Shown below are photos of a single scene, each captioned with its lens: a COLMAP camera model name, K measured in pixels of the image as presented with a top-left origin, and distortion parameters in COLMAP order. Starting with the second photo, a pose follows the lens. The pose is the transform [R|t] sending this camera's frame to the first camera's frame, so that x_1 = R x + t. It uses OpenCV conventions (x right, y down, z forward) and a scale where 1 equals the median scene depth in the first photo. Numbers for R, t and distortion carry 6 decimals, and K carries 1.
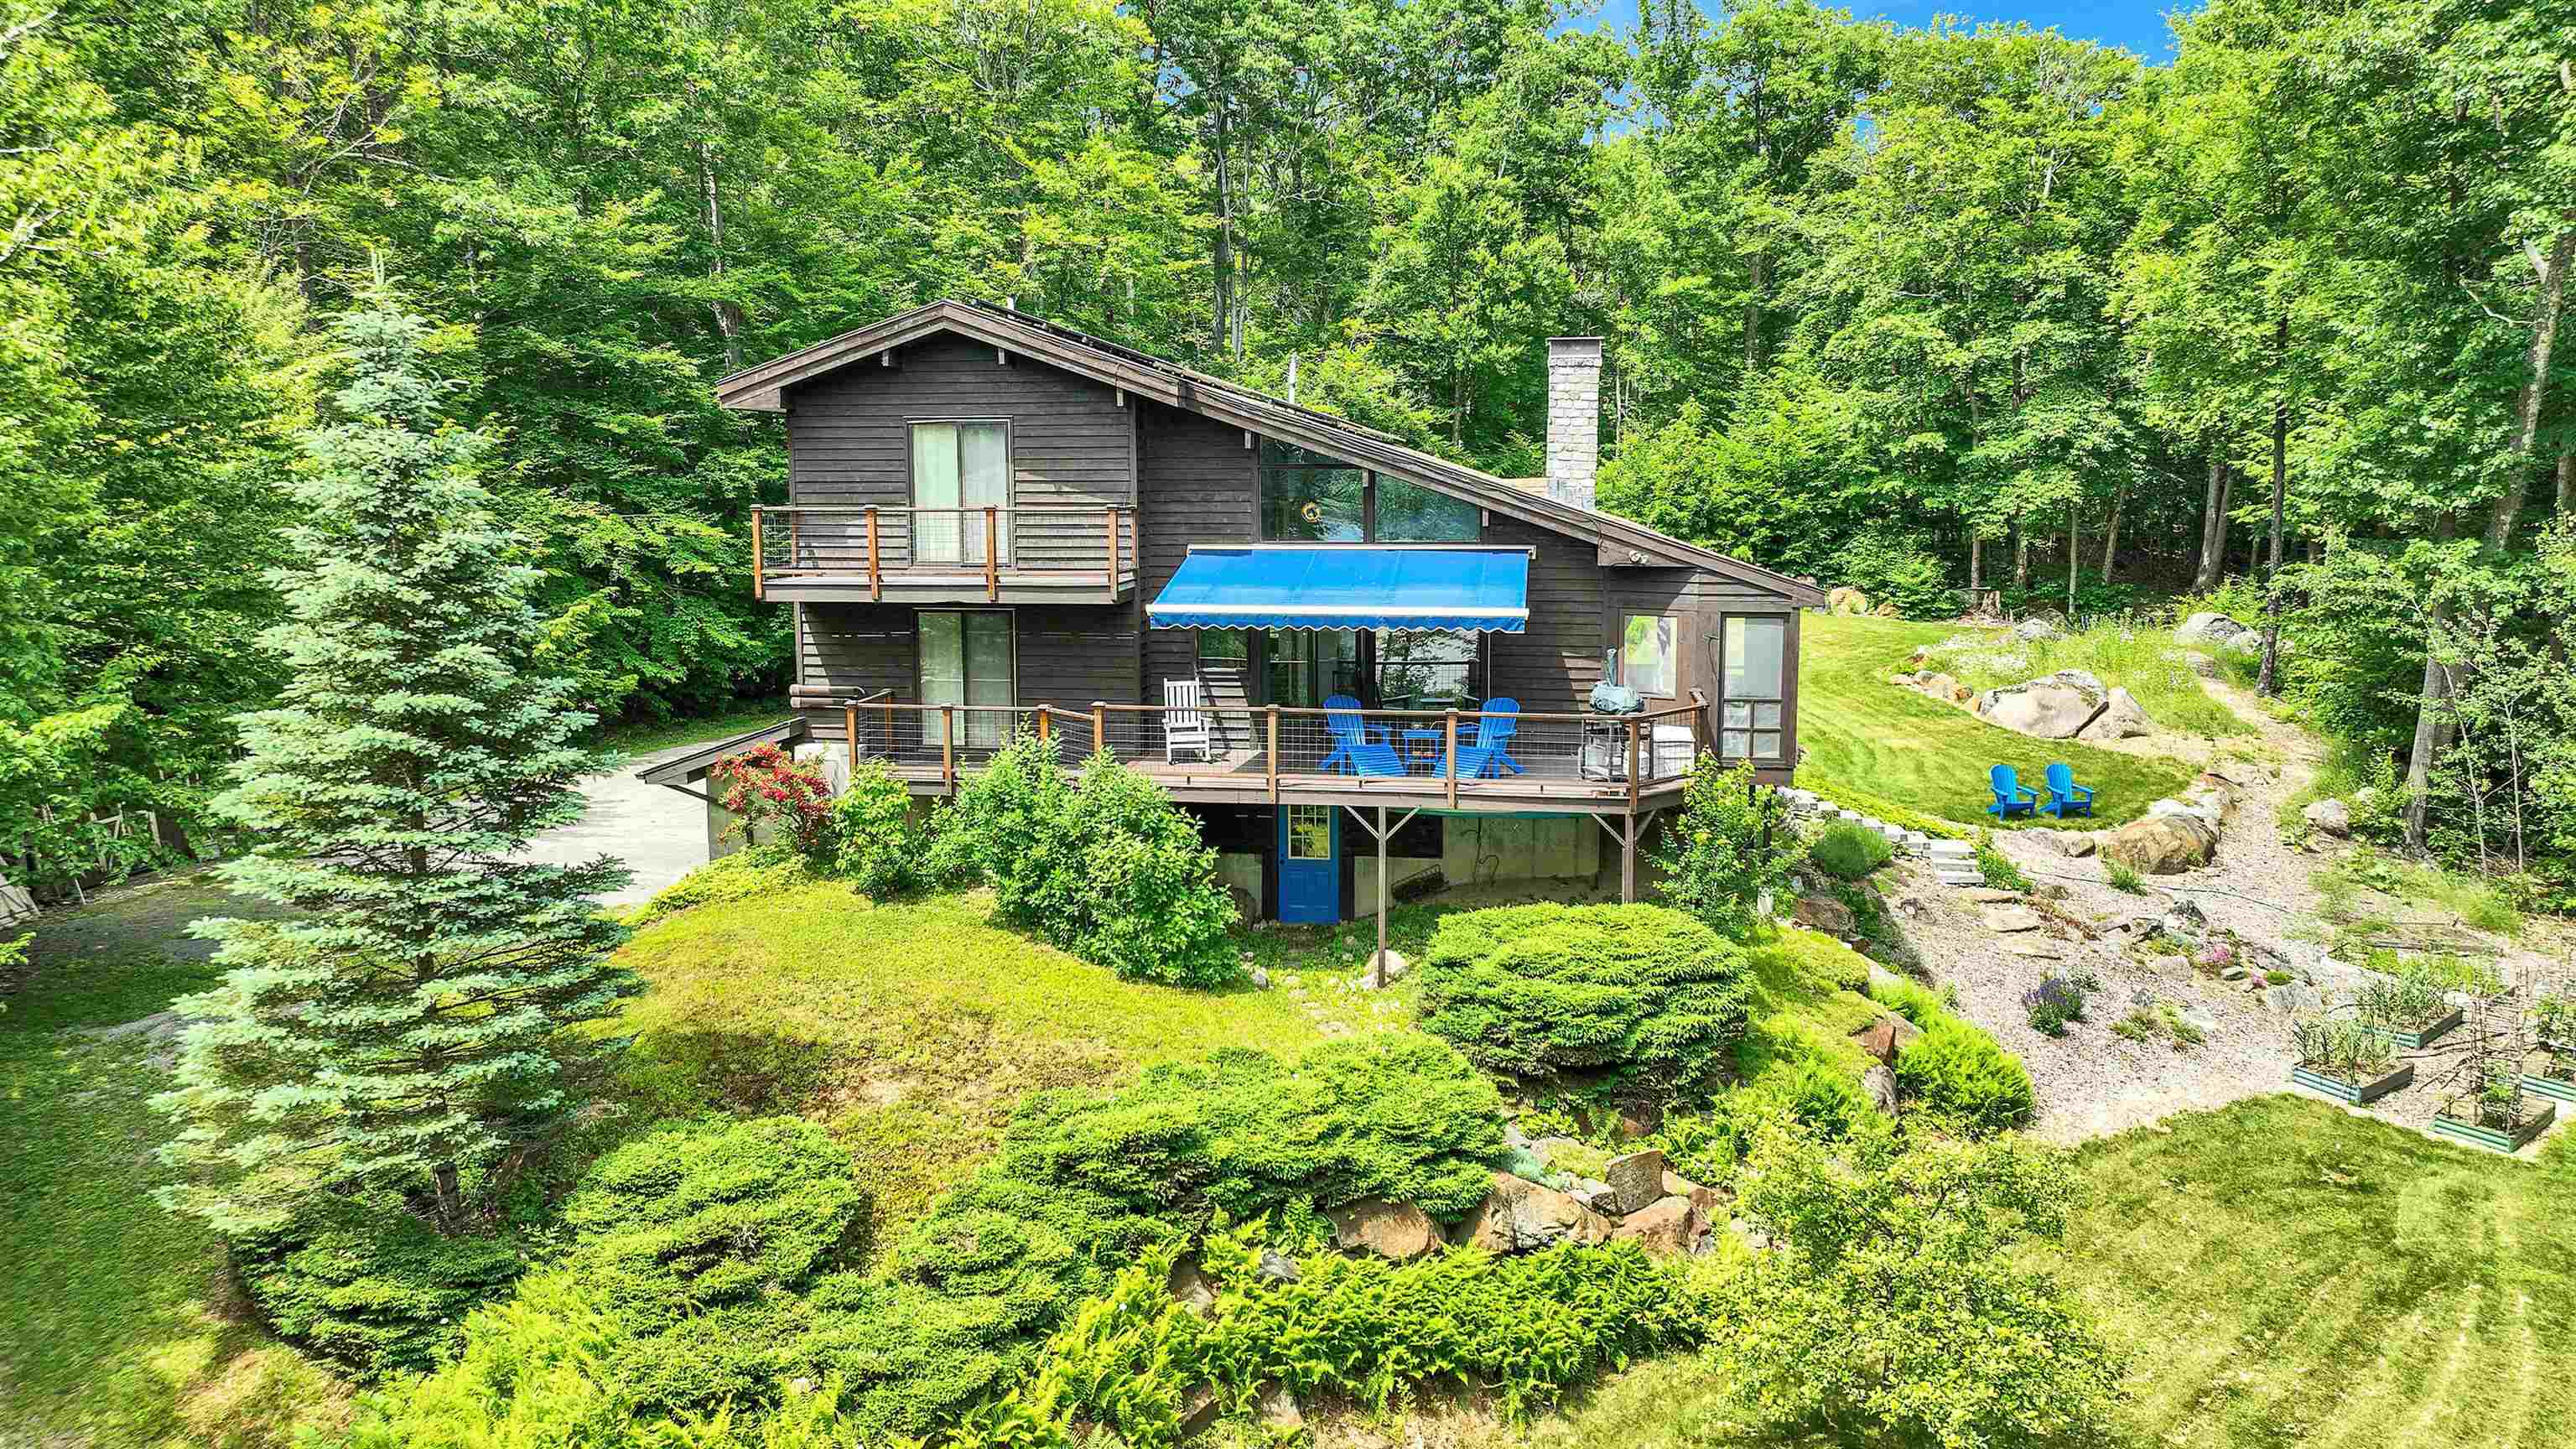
lens RADIAL K [[1824.3, 0, 1288.0], [0, 1824.3, 724.5], [0, 0, 1]] dist [0.003255, 0.002138]
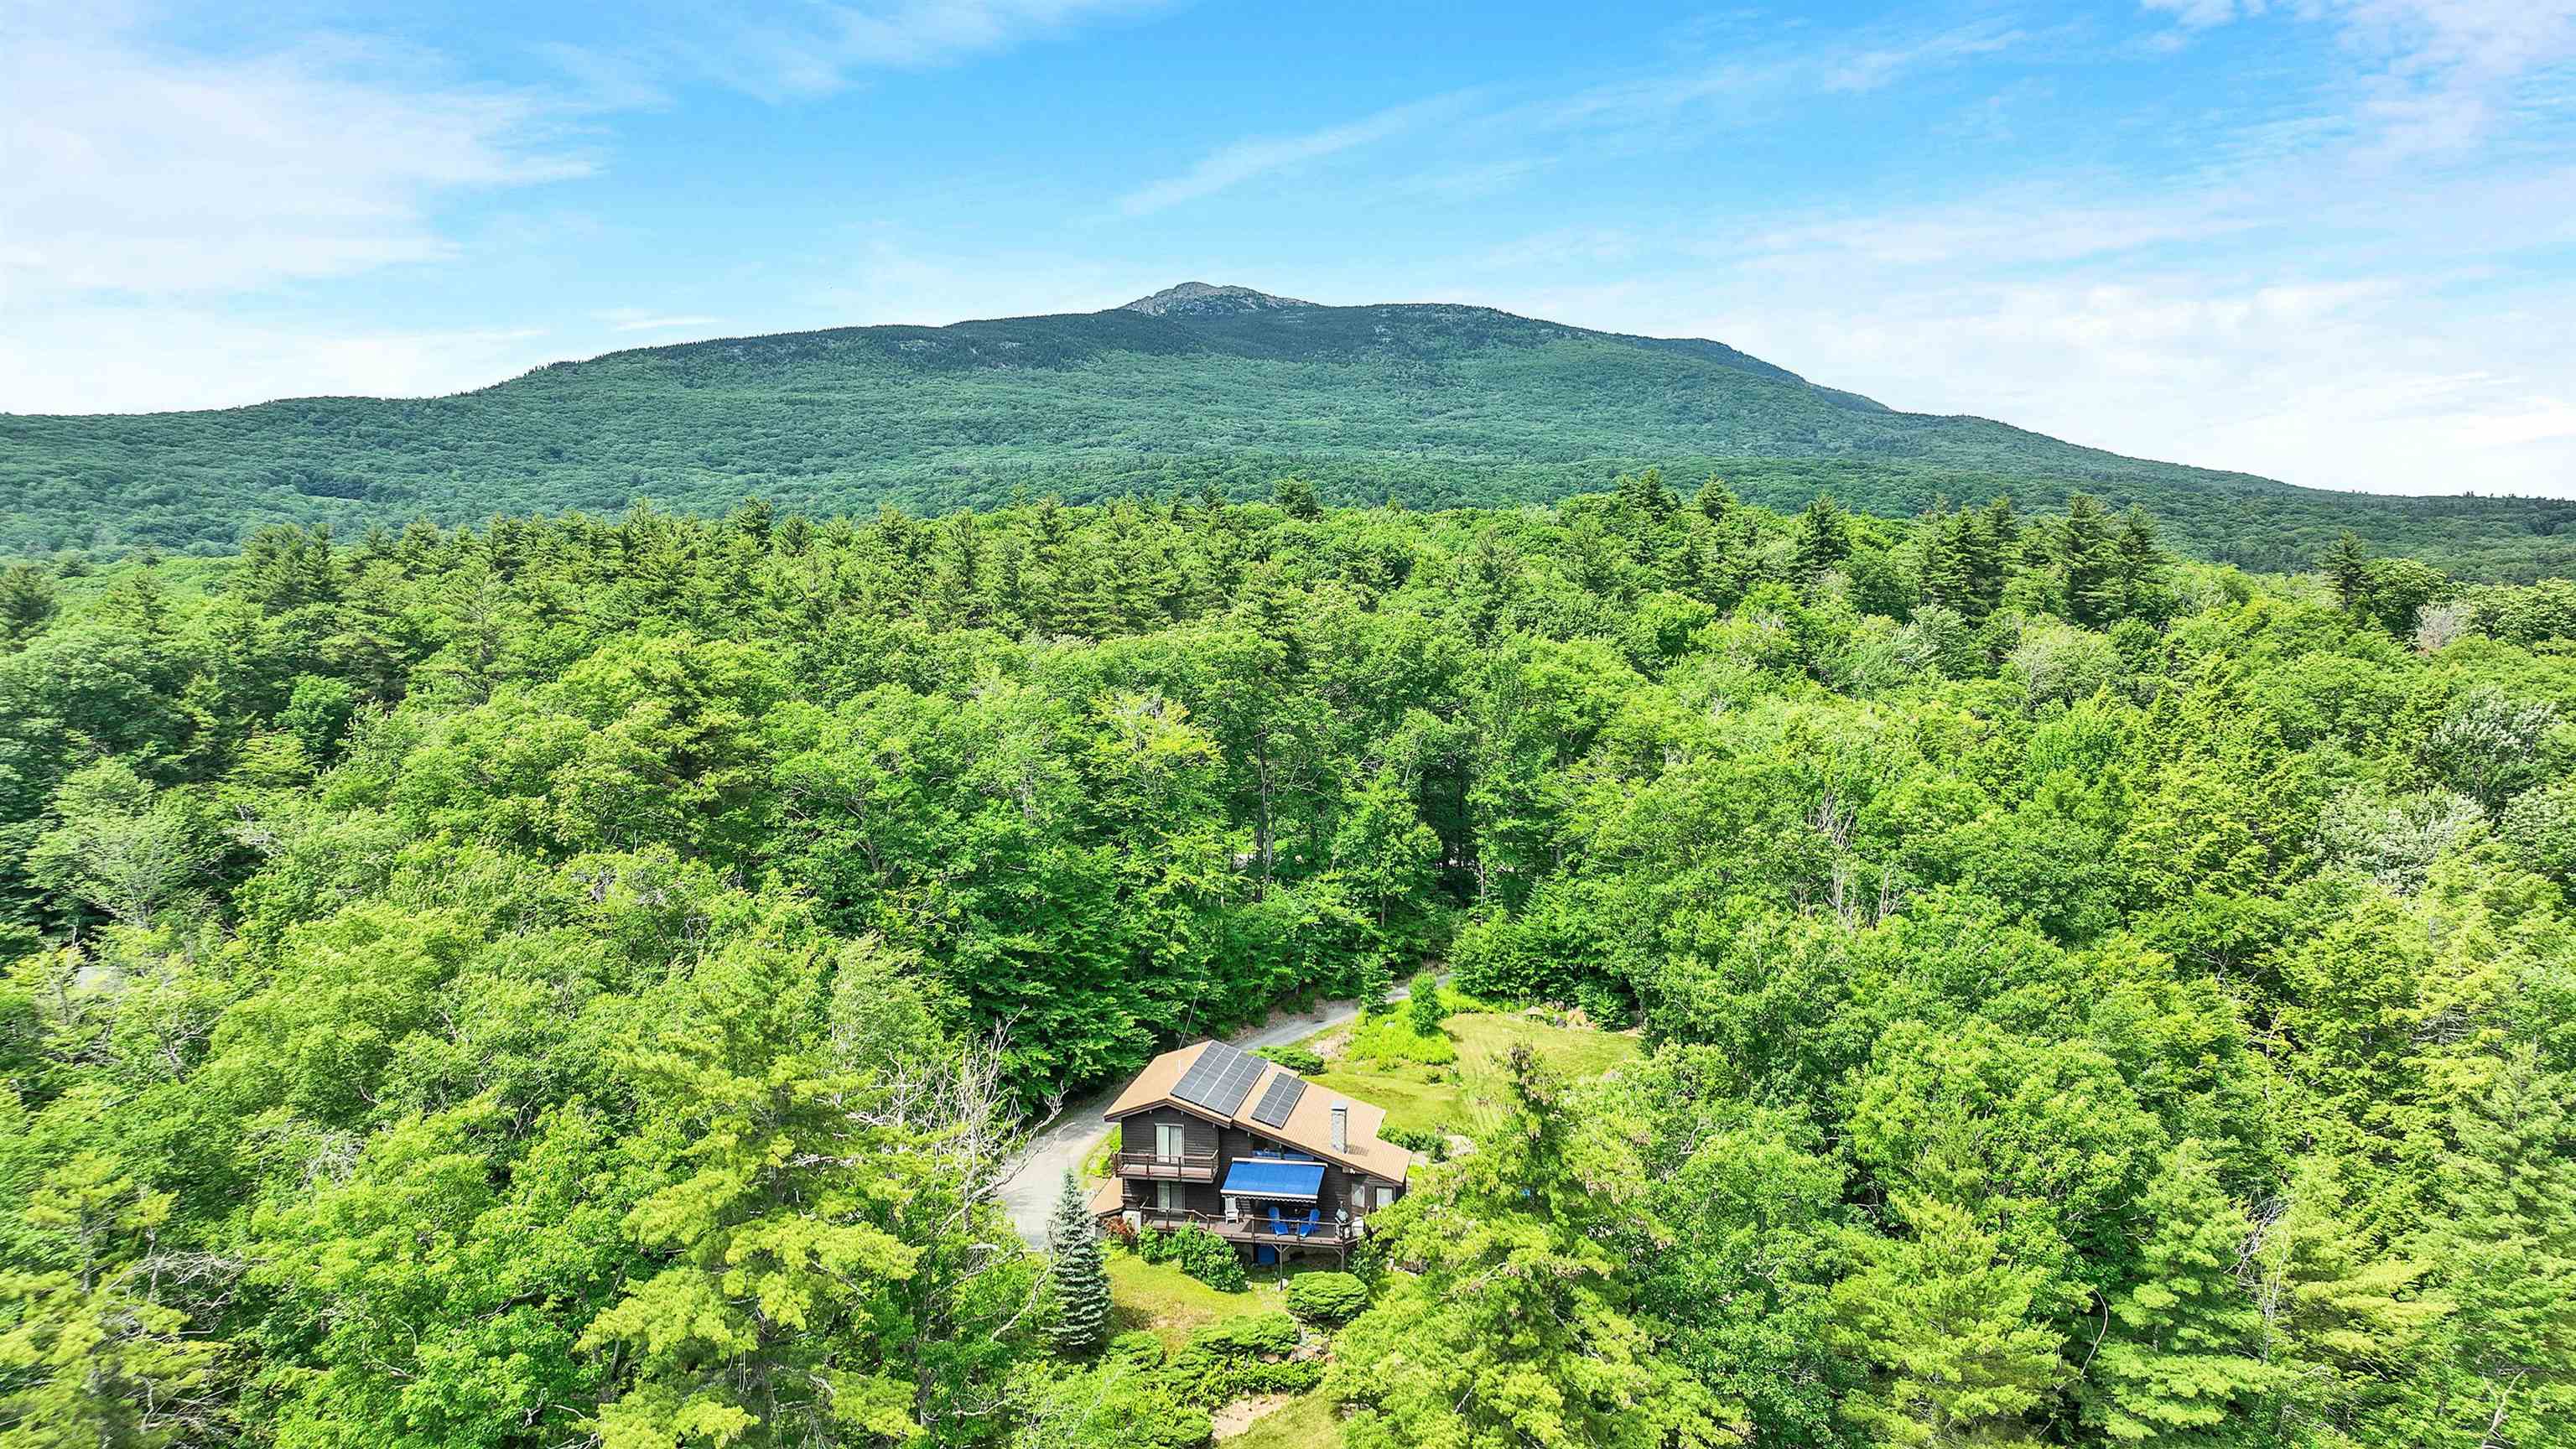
lens RADIAL K [[1824.3, 0, 1288.0], [0, 1824.3, 724.5], [0, 0, 1]] dist [0.003255, 0.002138]
pose [[0.999188, 0.000410, -0.040282, 0.226579], [-0.001932, 0.999285, -0.037754, -0.933207], [0.040238, 0.037802, 0.998475, -2.984333]]
